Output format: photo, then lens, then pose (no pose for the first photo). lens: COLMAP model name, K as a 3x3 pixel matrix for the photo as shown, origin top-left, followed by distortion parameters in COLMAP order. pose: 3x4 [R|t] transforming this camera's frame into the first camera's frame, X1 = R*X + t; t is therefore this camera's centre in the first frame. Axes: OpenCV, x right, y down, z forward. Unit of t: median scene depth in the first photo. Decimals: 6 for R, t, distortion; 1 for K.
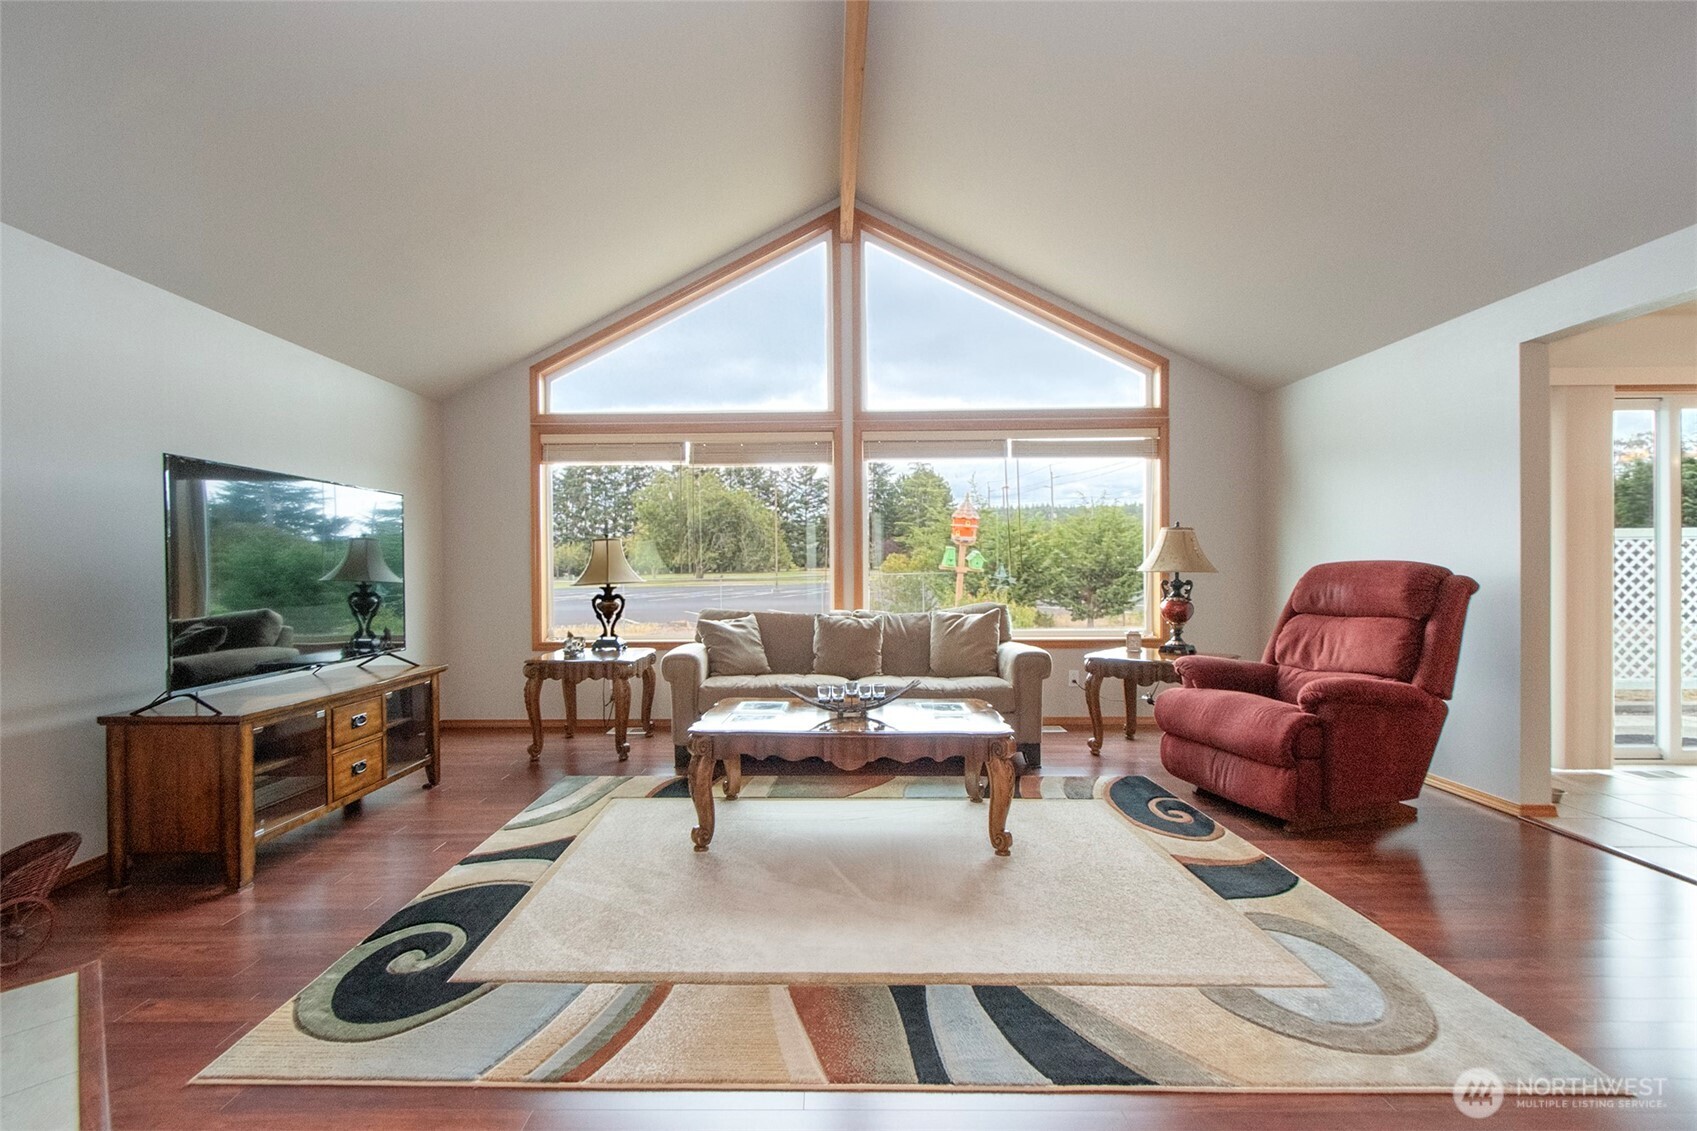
lens RADIAL K [[754.3, 0, 848.2], [0, 754.3, 556.3], [0, 0, 1]] dist [0.001660, -0.000406]
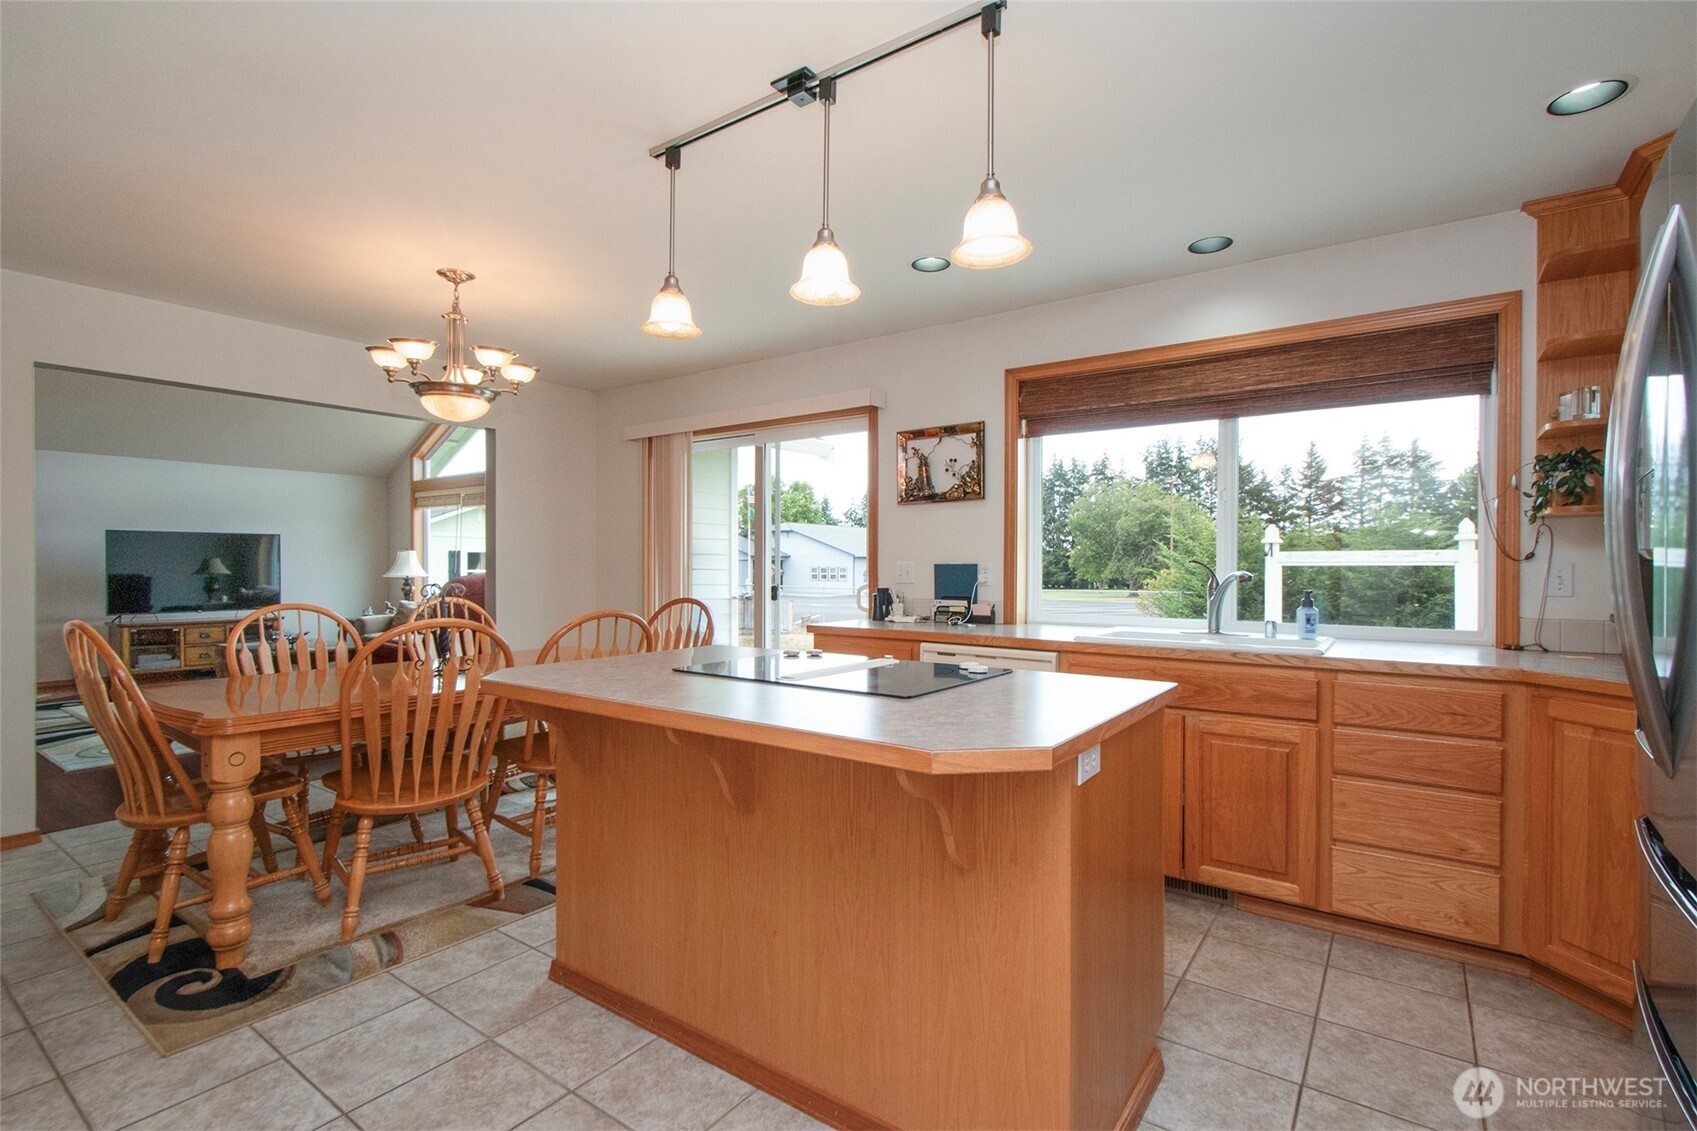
lens RADIAL K [[784.5, 0, 847.1], [0, 784.5, 567.6], [0, 0, 1]] dist [-0.010350, -0.001404]
pose [[0.813401, 0.021348, -0.581312, 1.448966], [-0.021948, 0.999741, 0.006004, -0.023069], [0.581290, 0.007875, 0.813659, 0.123976]]
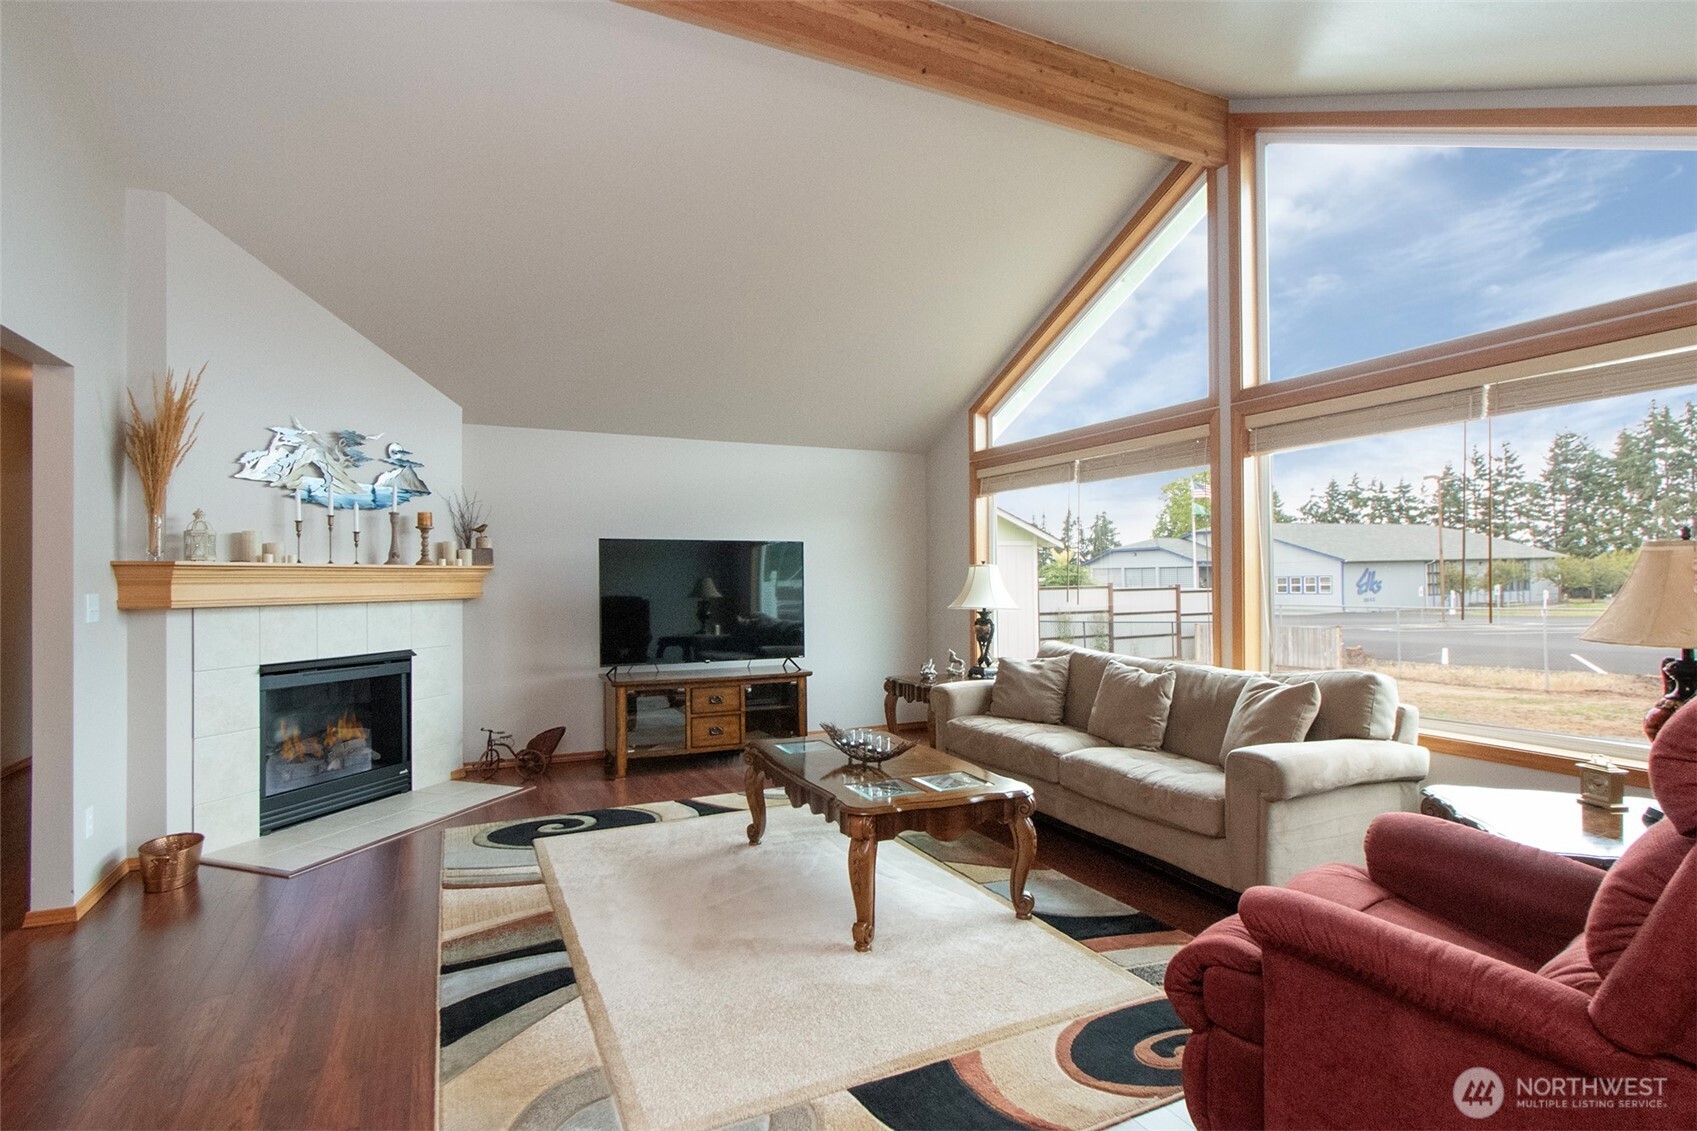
lens RADIAL K [[826.3, 0, 806.9], [0, 826.3, 581.1], [0, 0, 1]] dist [0.002361, 0.001020]
pose [[0.417891, 0.007241, -0.908469, 0.555786], [0.004791, 0.999937, 0.010174, -0.018916], [0.908485, -0.008605, 0.417829, 0.298204]]
